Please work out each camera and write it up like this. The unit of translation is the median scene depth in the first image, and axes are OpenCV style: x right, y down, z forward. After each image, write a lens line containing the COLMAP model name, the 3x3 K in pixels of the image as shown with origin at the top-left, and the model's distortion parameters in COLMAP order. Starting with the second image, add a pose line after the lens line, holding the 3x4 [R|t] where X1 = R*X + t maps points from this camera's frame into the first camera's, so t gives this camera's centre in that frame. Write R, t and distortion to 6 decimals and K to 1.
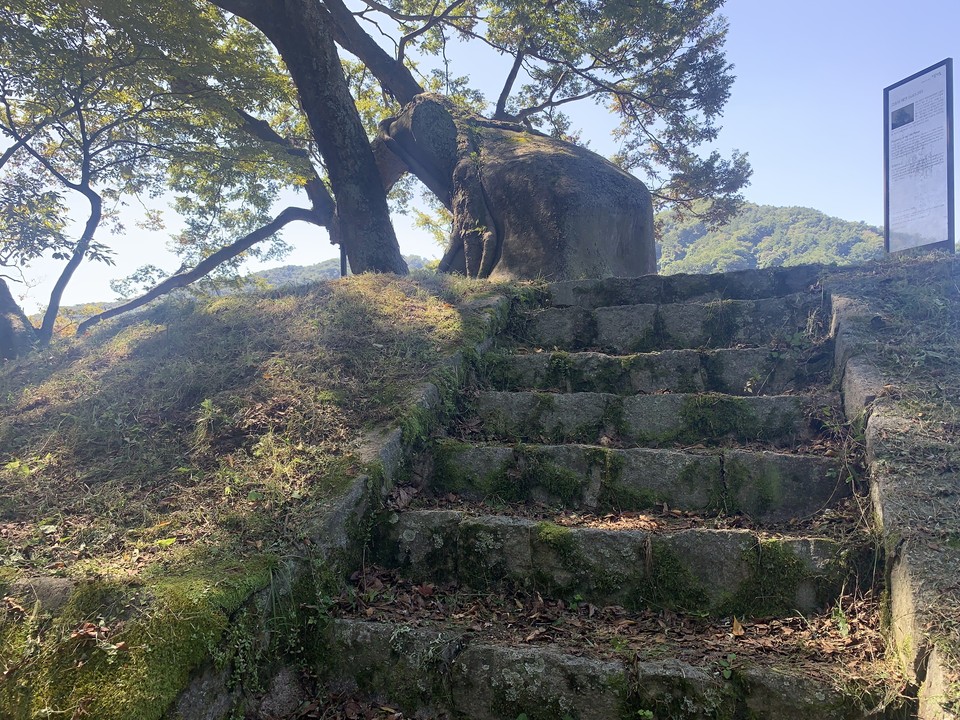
lens RADIAL K [[723.7, 0, 480.0], [0, 723.7, 360.0], [0, 0, 1]] dist [0.010312, -0.004034]
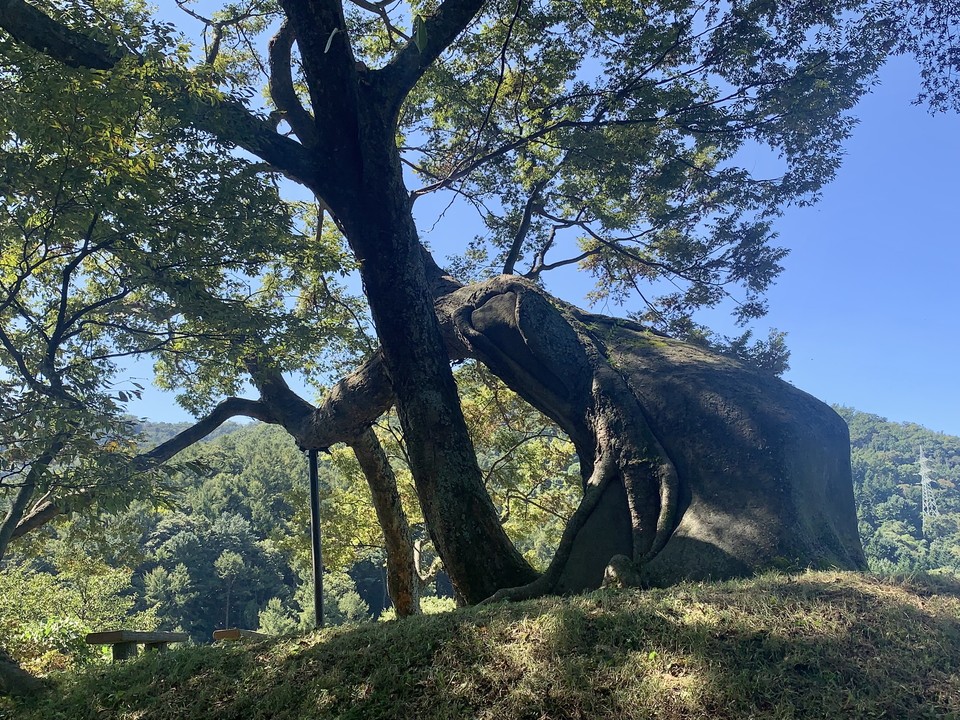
lens RADIAL K [[1029.6, 0, 480.0], [0, 1029.6, 360.0], [0, 0, 1]] dist [0.259196, 0.002177]
pose [[0.970985, 0.016432, 0.238575, -0.386983], [0.030579, 0.980916, -0.192012, -0.063444], [-0.237177, 0.193736, 0.951952, -0.055207]]
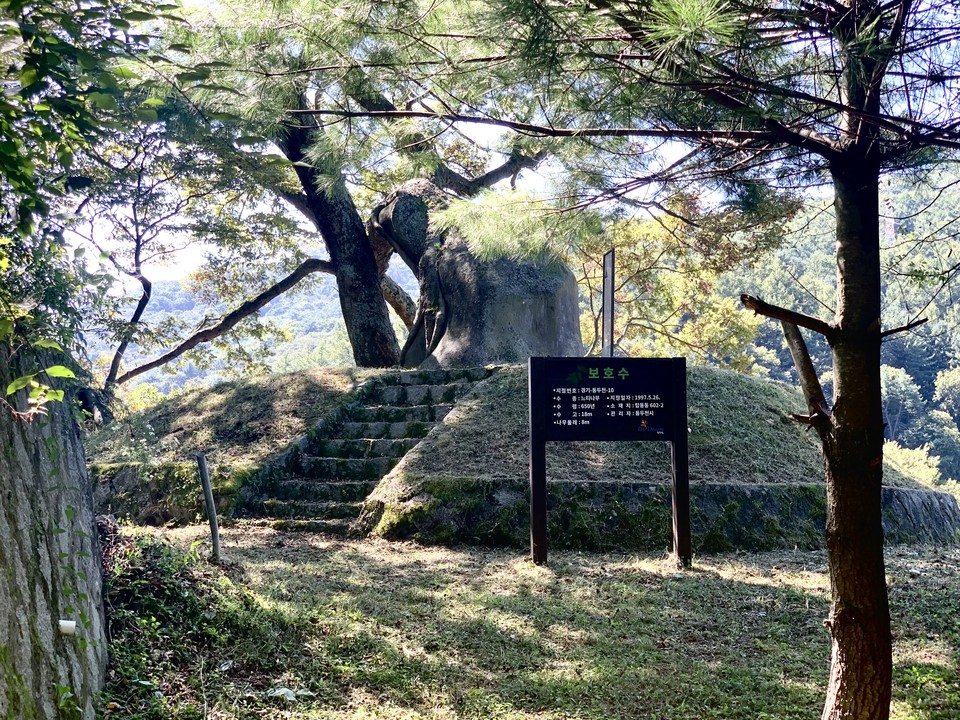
lens RADIAL K [[1411.0, 0, 480.0], [0, 1411.0, 360.0], [0, 0, 1]] dist [-0.186055, 0.012388]
pose [[0.985379, -0.018552, -0.169362, 0.427634], [0.012158, 0.999176, -0.038713, 0.006741], [0.169940, 0.036088, 0.984793, -1.240609]]
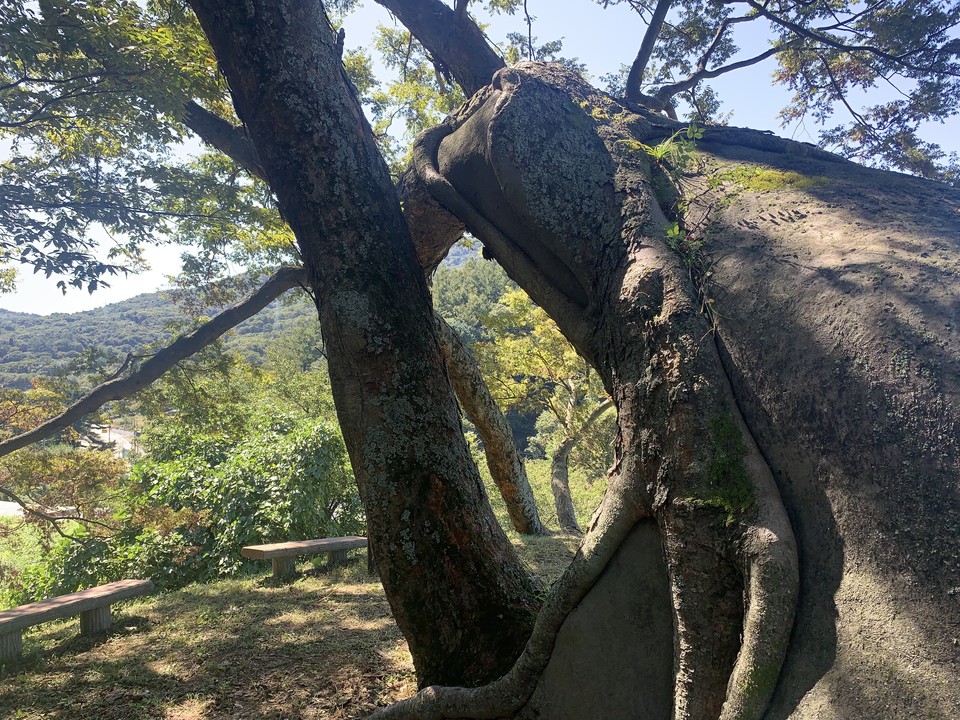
lens RADIAL K [[724.6, 0, 471.5], [0, 724.6, 363.4], [0, 0, 1]] dist [0.020725, -0.009692]
pose [[0.994751, -0.008880, -0.101937, -0.063921], [0.012040, 0.999464, 0.030431, -0.211742], [0.101612, -0.031498, 0.994325, 0.583071]]
